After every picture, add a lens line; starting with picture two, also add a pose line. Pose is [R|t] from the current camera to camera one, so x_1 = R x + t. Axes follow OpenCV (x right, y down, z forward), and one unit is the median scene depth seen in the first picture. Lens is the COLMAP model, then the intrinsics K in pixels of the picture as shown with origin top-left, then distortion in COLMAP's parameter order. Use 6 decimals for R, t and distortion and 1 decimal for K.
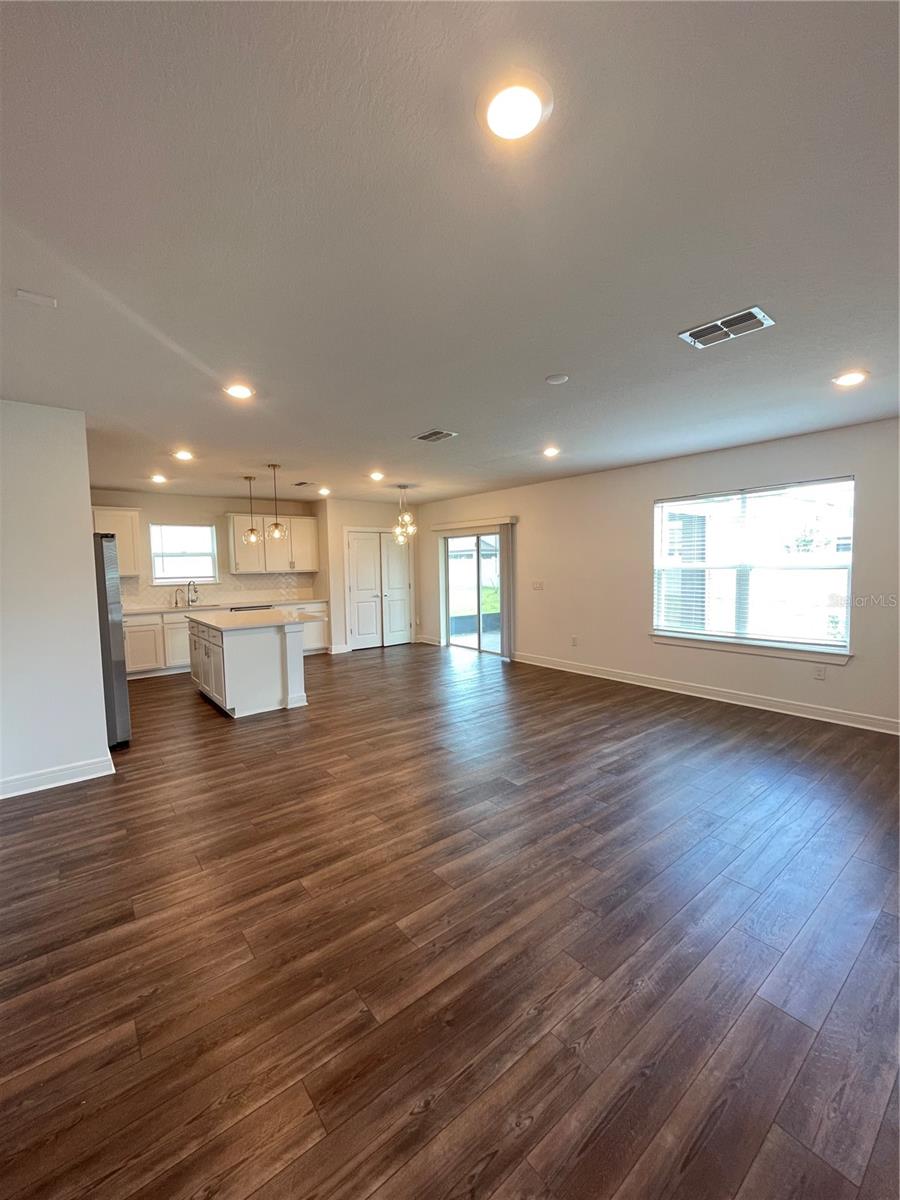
lens RADIAL K [[488.5, 0, 449.1], [0, 488.5, 599.4], [0, 0, 1]] dist [-0.001367, -0.000515]
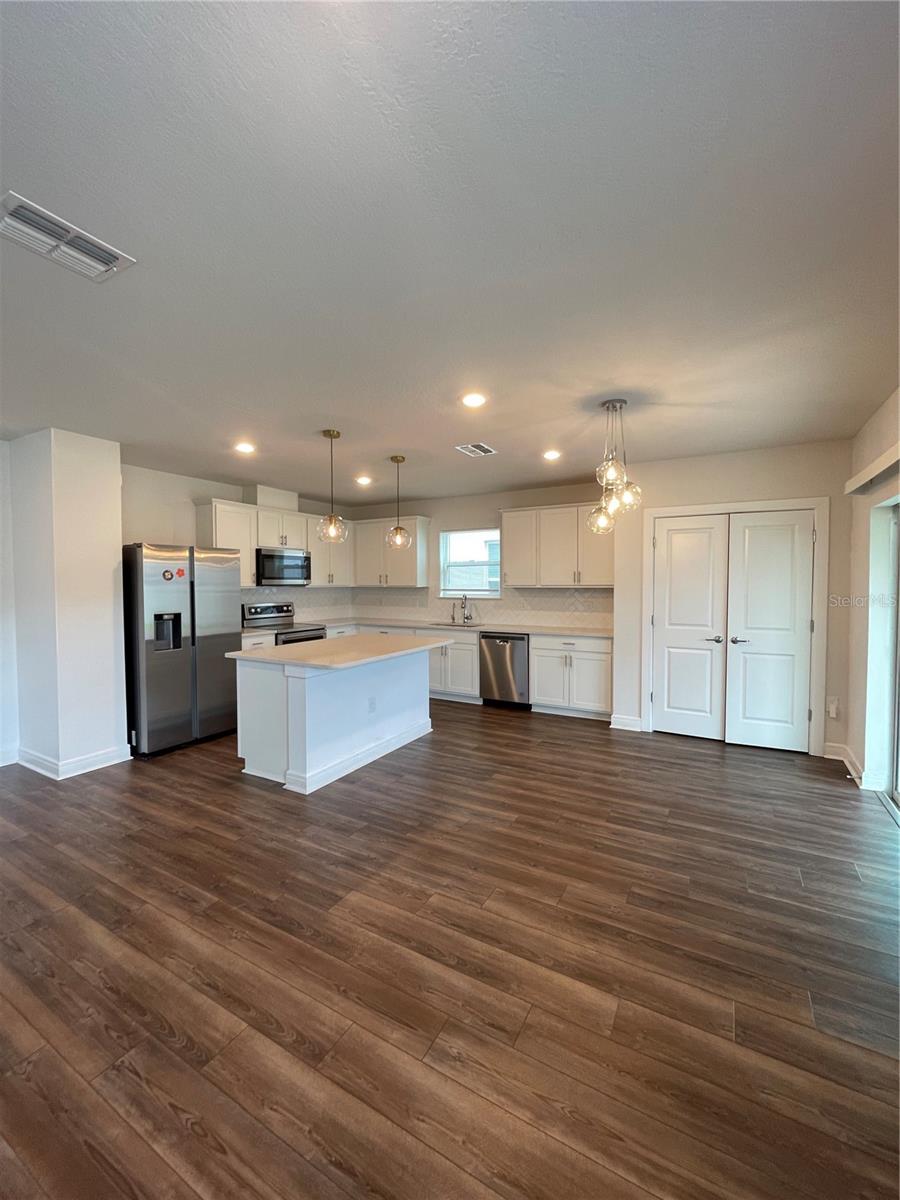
lens RADIAL K [[488.5, 0, 449.4], [0, 488.5, 597.4], [0, 0, 1]] dist [-0.001367, -0.000515]
pose [[0.368985, 0.047493, -0.928221, 0.370730], [-0.071631, 0.997176, 0.022546, -0.071613], [0.926671, 0.058170, 0.371345, 0.946350]]
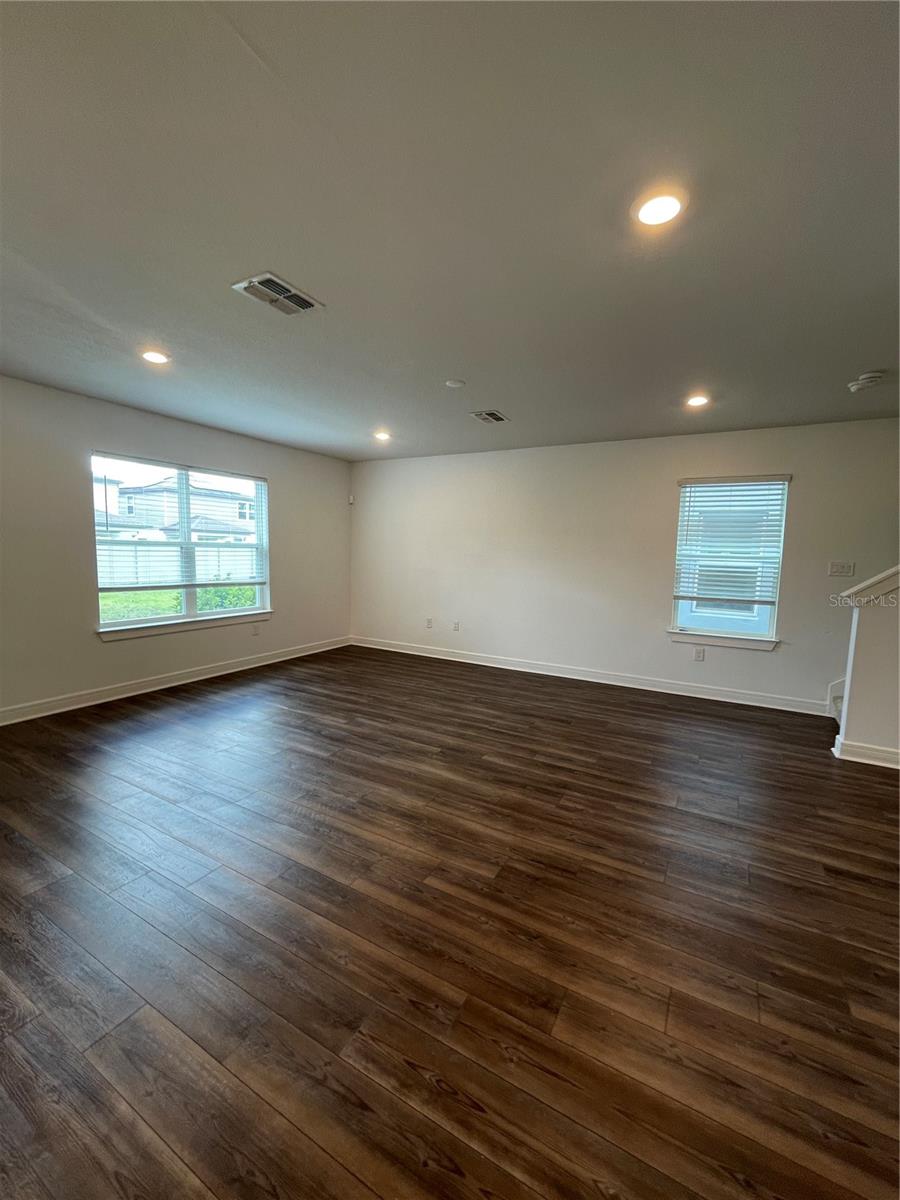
lens RADIAL K [[488.5, 0, 450.6], [0, 488.5, 600.7], [0, 0, 1]] dist [-0.001367, -0.000515]
pose [[-0.376484, -0.086008, 0.922422, -0.522664], [0.050312, 0.992314, 0.113060, -0.037583], [-0.925056, 0.088974, -0.369263, 0.861484]]
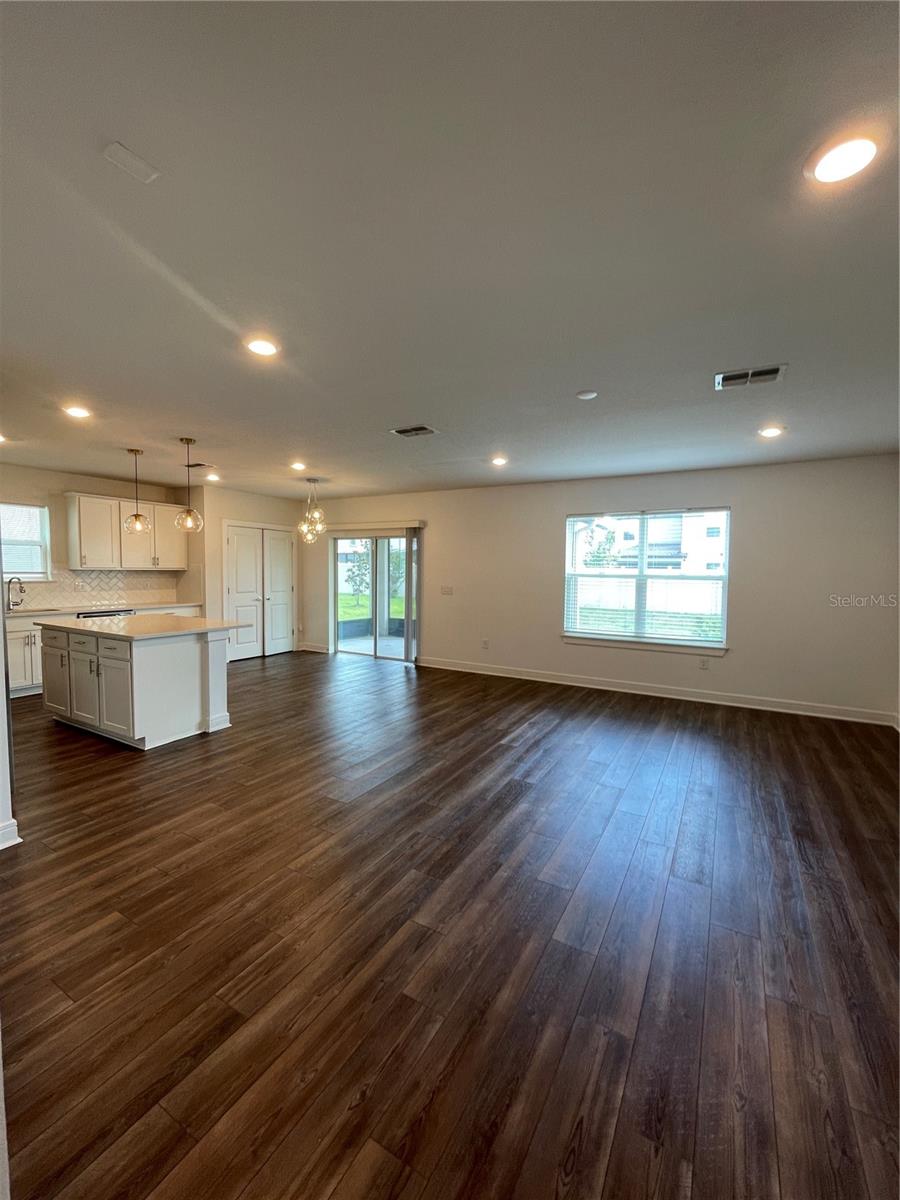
lens RADIAL K [[488.5, 0, 448.6], [0, 488.5, 599.2], [0, 0, 1]] dist [-0.001367, -0.000515]
pose [[0.930024, 0.008841, 0.367393, -0.258894], [-0.003591, 0.999881, -0.014971, 0.007070], [-0.367482, 0.012604, 0.929945, 0.072111]]
